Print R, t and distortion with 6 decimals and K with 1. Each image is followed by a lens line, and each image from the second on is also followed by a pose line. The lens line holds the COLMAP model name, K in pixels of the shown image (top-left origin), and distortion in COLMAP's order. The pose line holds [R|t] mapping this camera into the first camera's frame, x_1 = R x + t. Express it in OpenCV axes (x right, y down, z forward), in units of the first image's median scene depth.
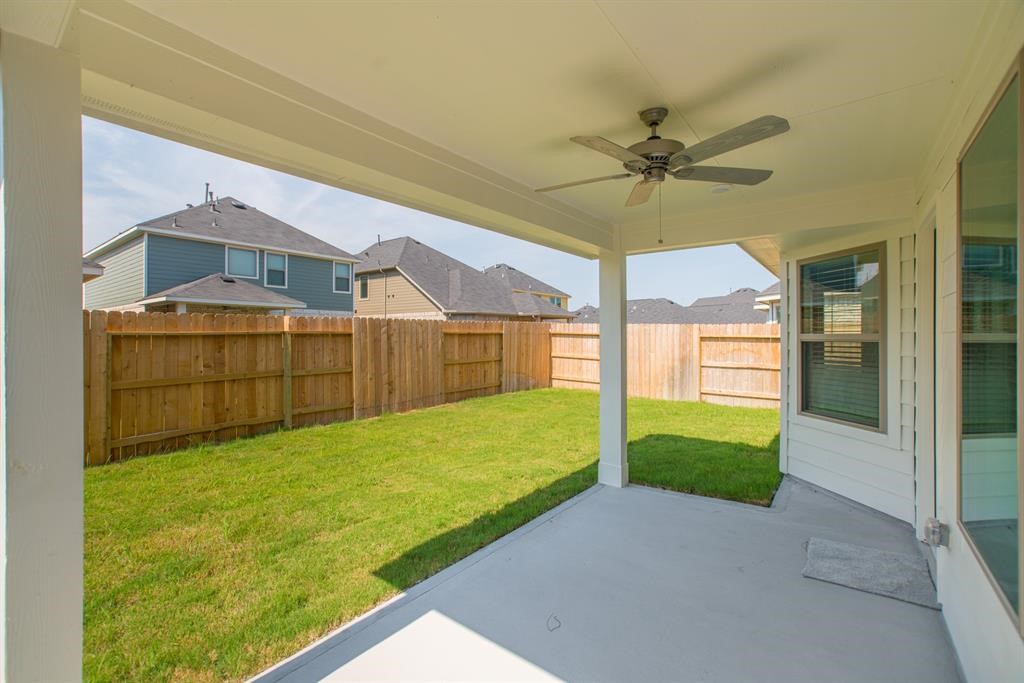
lens RADIAL K [[451.2, 0, 512.0], [0, 451.2, 341.5], [0, 0, 1]] dist [-0.002338, 0.000002]
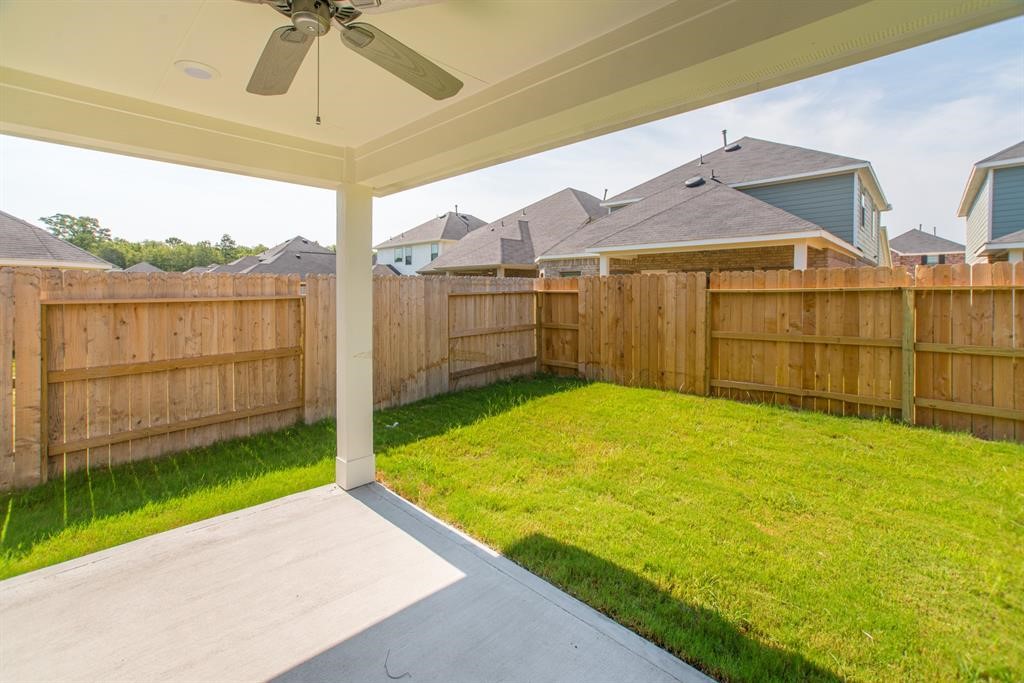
lens RADIAL K [[448.4, 0, 497.9], [0, 448.4, 296.4], [0, 0, 1]] dist [-0.025432, 0.021029]
pose [[-0.125913, 0.009507, -0.991996, 0.298131], [-0.013823, 0.999840, 0.011337, -0.007161], [0.991945, 0.015140, -0.125762, 0.460909]]
